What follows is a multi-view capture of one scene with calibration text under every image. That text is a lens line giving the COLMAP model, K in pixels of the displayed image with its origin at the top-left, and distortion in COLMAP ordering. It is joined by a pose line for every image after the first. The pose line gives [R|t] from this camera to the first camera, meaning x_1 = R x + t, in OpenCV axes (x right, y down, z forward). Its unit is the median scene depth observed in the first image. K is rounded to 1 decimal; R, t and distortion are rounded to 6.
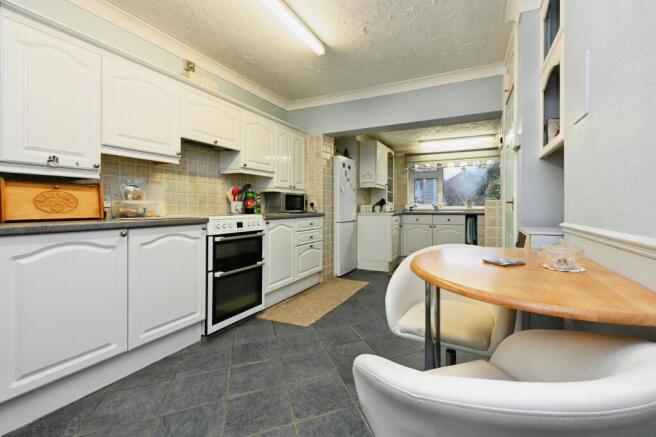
lens RADIAL K [[286.6, 0, 330.7], [0, 286.6, 213.3], [0, 0, 1]] dist [0.003297, 0.000296]
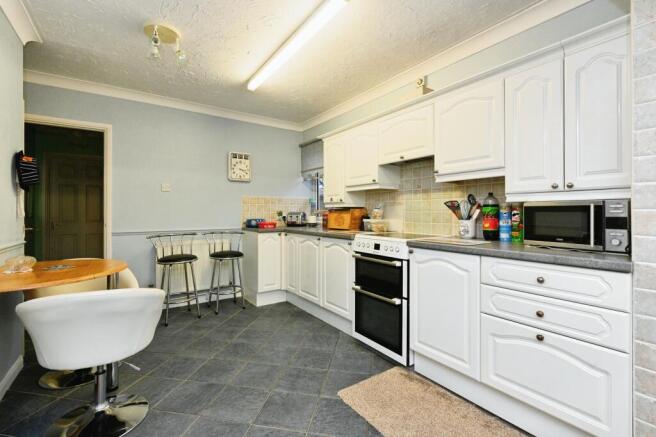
lens RADIAL K [[281.1, 0, 332.0], [0, 281.1, 214.0], [0, 0, 1]] dist [-0.002088, -0.000345]
pose [[-0.441953, 0.001570, -0.897037, 0.568366], [-0.019239, 0.999752, 0.011229, -0.073630], [0.896832, 0.022221, -0.441814, 1.293760]]
